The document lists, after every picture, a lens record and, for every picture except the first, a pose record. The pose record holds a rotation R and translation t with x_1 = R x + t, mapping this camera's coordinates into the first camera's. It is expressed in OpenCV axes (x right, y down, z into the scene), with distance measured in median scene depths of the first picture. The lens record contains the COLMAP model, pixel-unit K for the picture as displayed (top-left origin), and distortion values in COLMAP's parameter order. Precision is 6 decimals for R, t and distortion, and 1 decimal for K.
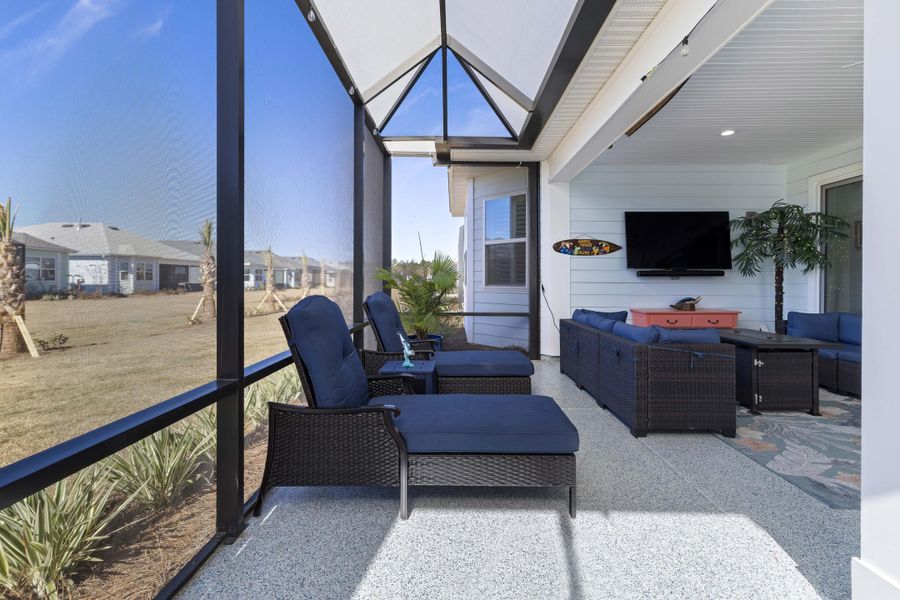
lens RADIAL K [[396.8, 0, 445.3], [0, 396.8, 281.2], [0, 0, 1]] dist [-0.002231, 0.002701]
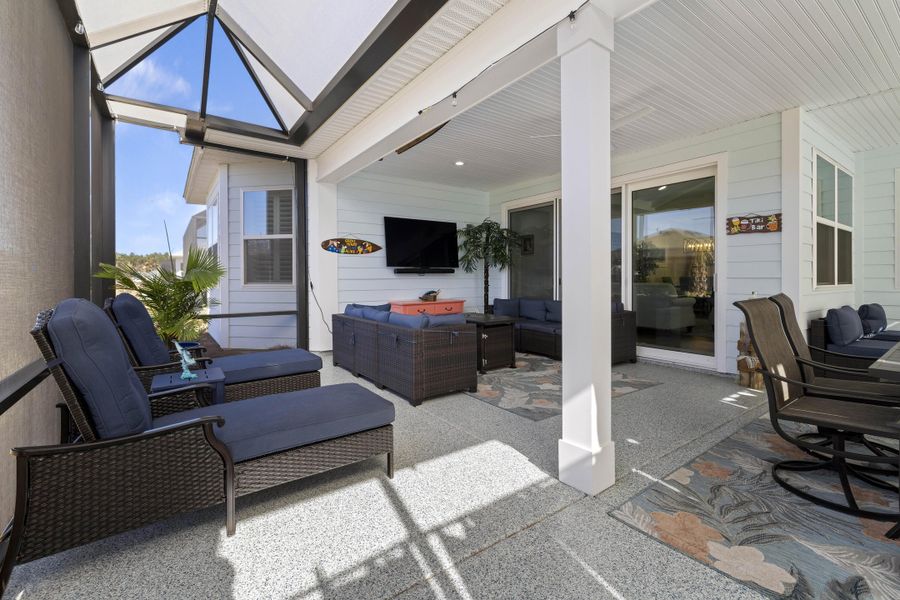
lens RADIAL K [[396.8, 0, 444.7], [0, 396.8, 277.8], [0, 0, 1]] dist [-0.002231, 0.002701]
pose [[0.804203, -0.008326, 0.594296, -0.087712], [0.009066, 0.999957, 0.001740, 0.000126], [-0.594285, 0.003989, 0.804244, -0.016265]]
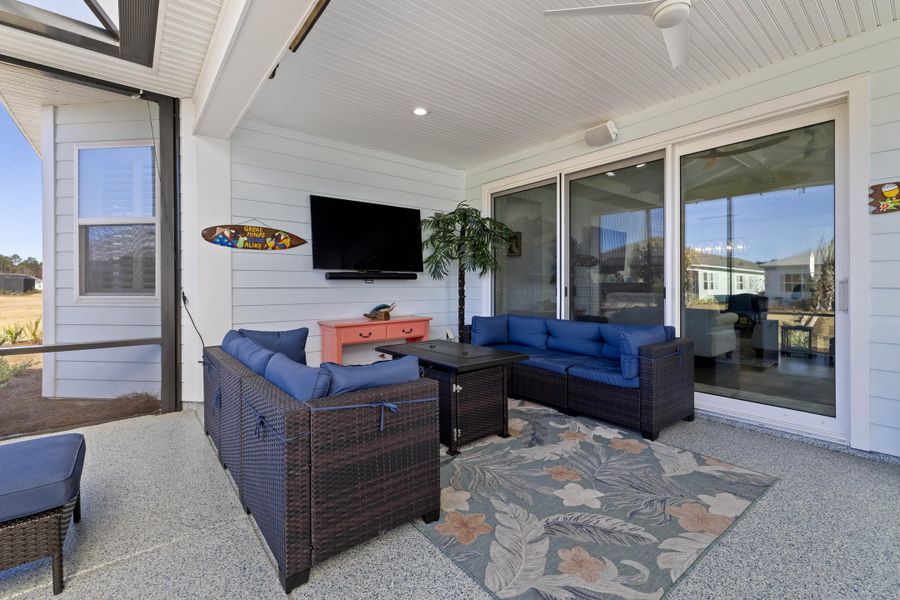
lens RADIAL K [[396.8, 0, 447.2], [0, 396.8, 283.2], [0, 0, 1]] dist [-0.002231, 0.002701]
pose [[0.763915, -0.003407, 0.645308, 0.167958], [0.006975, 0.999971, -0.002976, -0.000798], [-0.645279, 0.006774, 0.763917, 0.257869]]
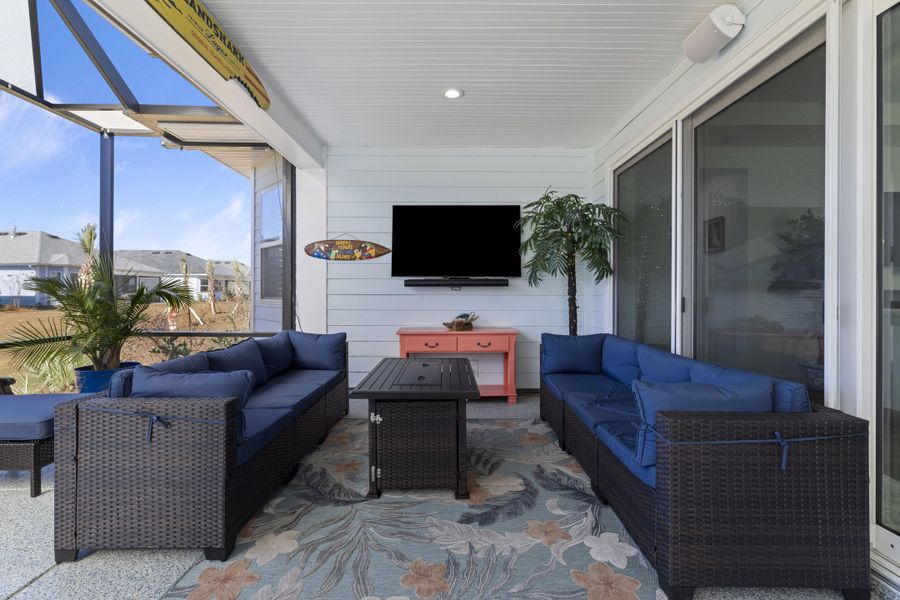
lens RADIAL K [[396.8, 0, 447.0], [0, 396.8, 287.5], [0, 0, 1]] dist [-0.002231, 0.002701]
pose [[0.999666, -0.001703, 0.025778, 0.564835], [0.001968, 0.999945, -0.010256, -0.002316], [-0.025759, 0.010303, 0.999615, 0.214993]]
